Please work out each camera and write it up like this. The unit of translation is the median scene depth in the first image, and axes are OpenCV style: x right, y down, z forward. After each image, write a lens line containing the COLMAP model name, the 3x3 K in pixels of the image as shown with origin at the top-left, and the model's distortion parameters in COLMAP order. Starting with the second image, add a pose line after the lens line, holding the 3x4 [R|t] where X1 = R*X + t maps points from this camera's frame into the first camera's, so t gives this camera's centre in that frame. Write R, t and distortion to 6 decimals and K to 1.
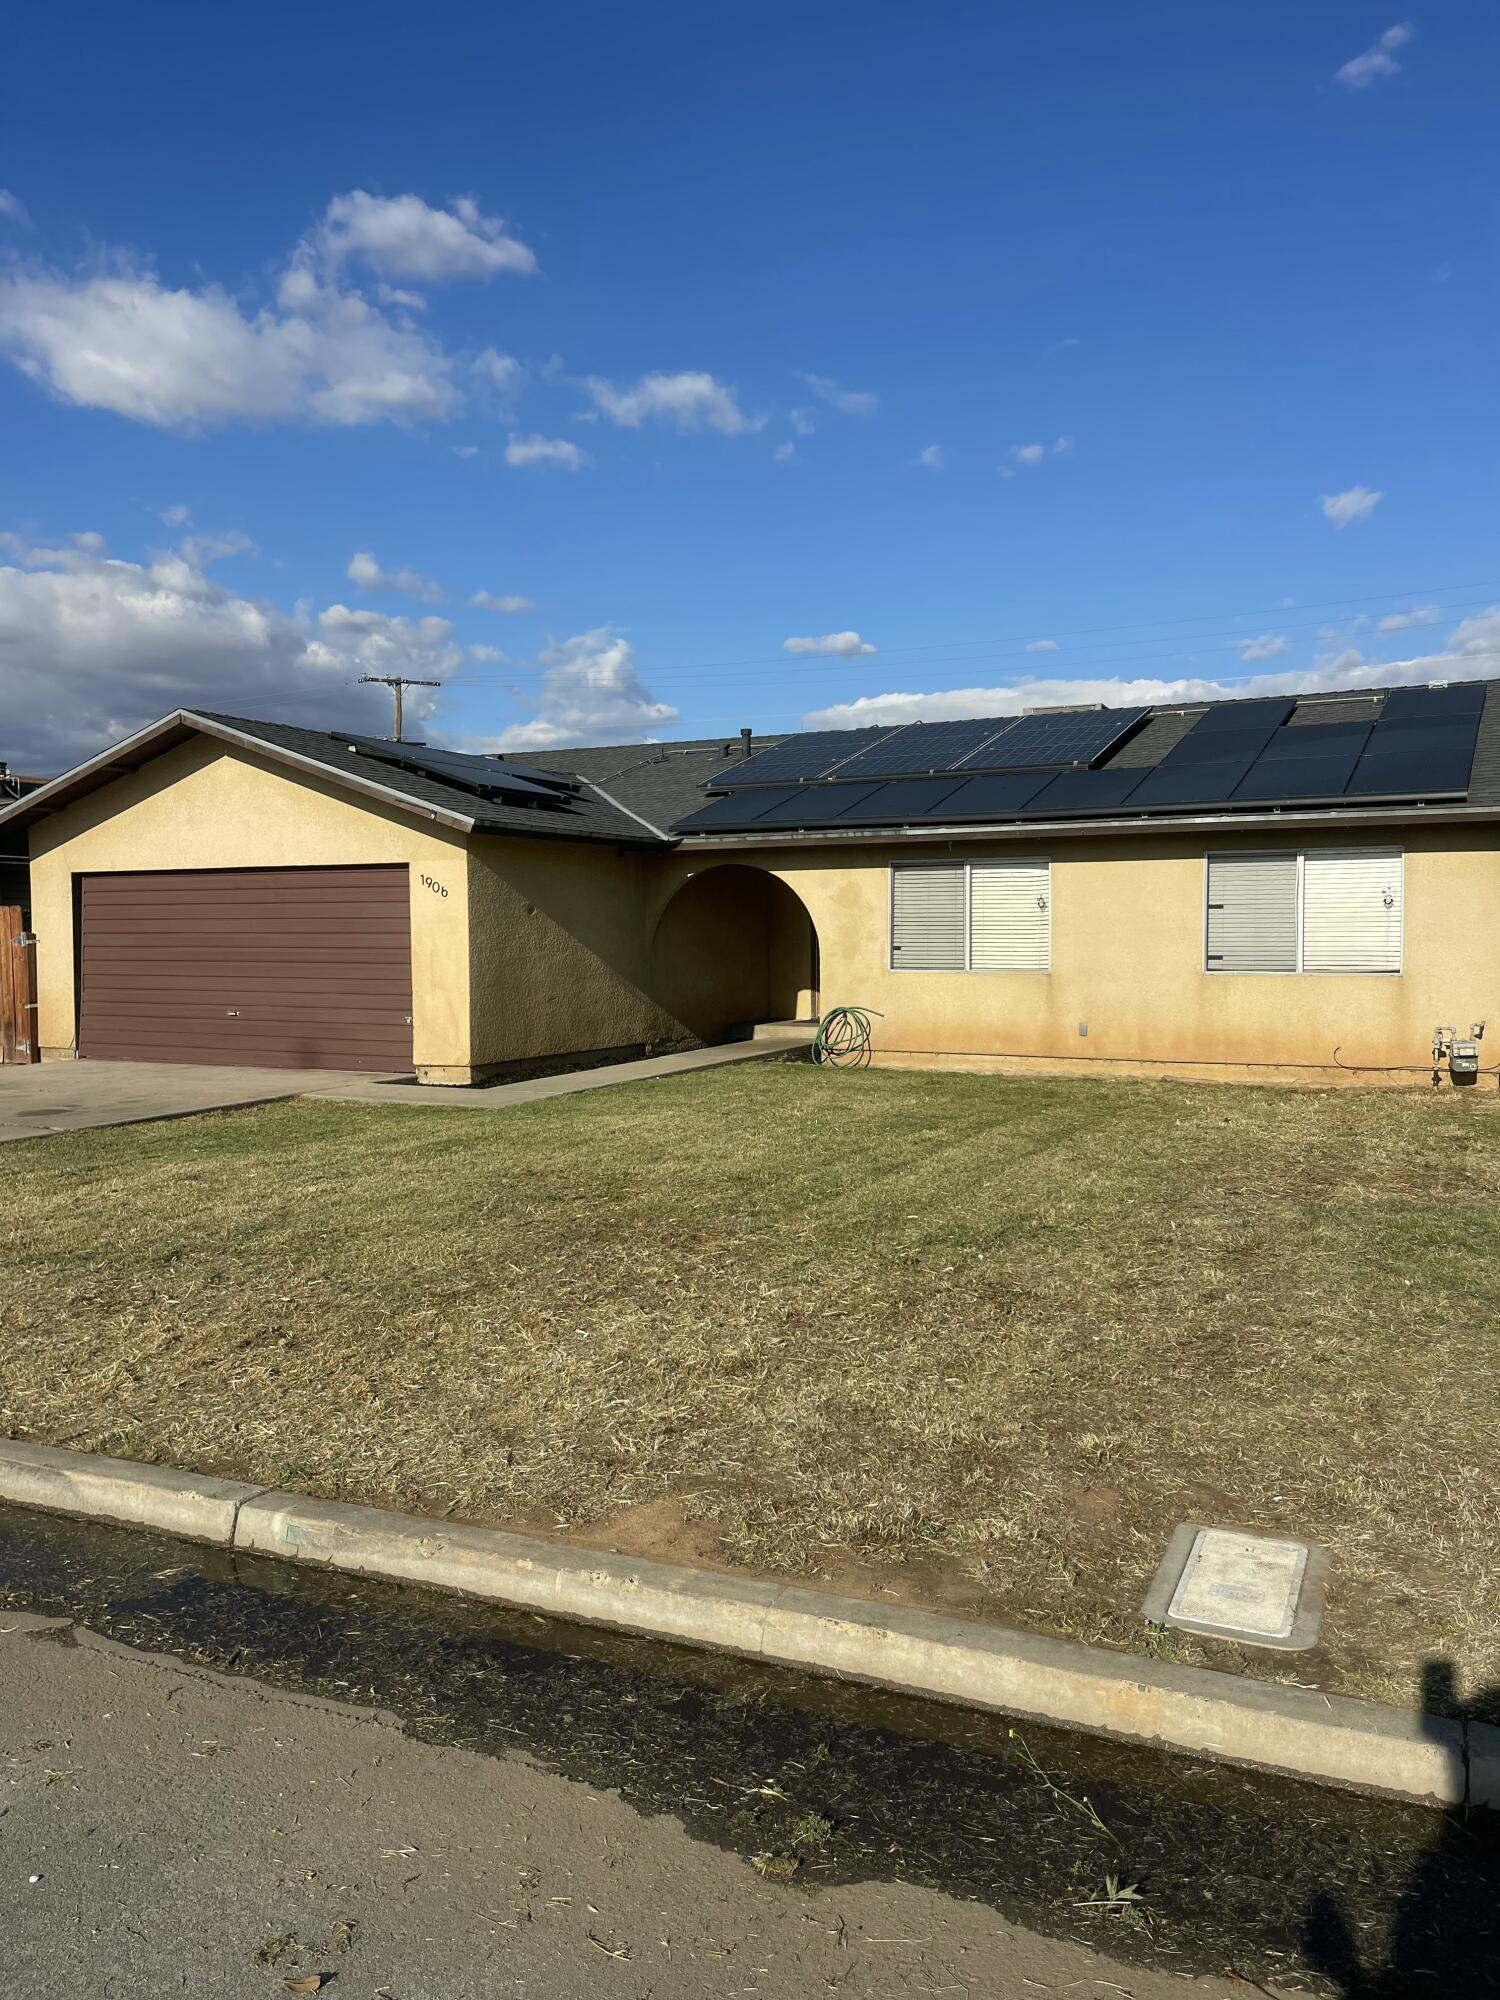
lens RADIAL K [[1515.9, 0, 758.3], [0, 1515.9, 1001.4], [0, 0, 1]] dist [0.062209, -0.061101]
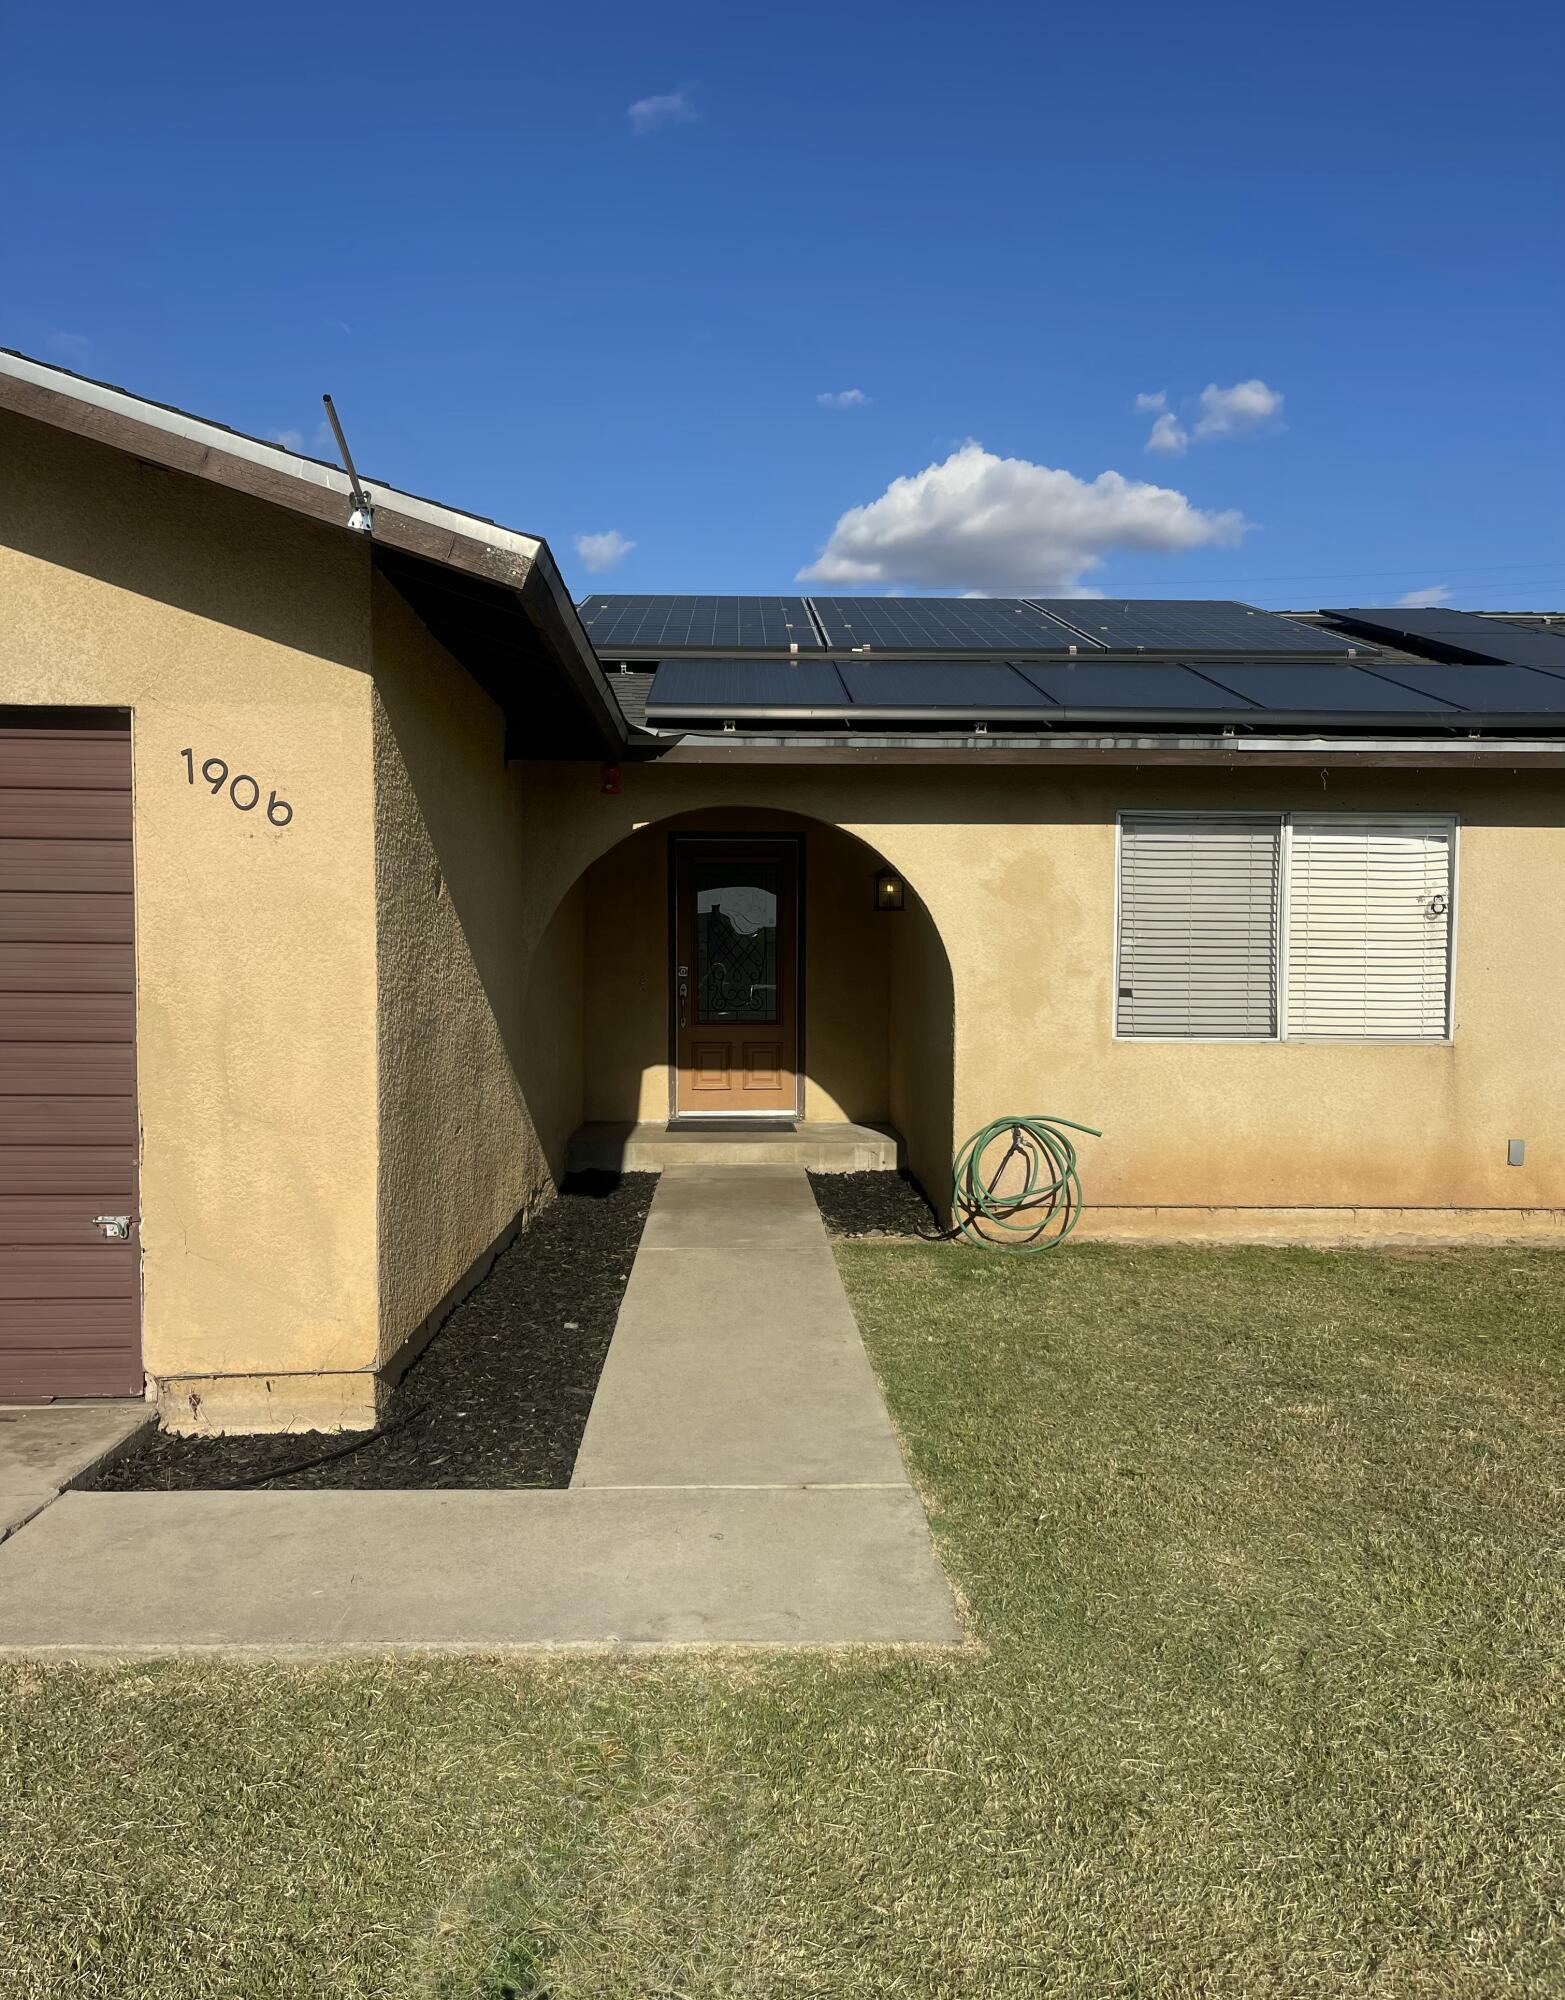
lens RADIAL K [[1651.1, 0, 866.0], [0, 1651.1, 1027.3], [0, 0, 1]] dist [0.001007, -0.000276]
pose [[0.883334, -0.007521, 0.468683, -0.235437], [0.012312, 0.999899, -0.007159, -0.022016], [-0.468582, 0.012095, 0.883337, 0.593560]]
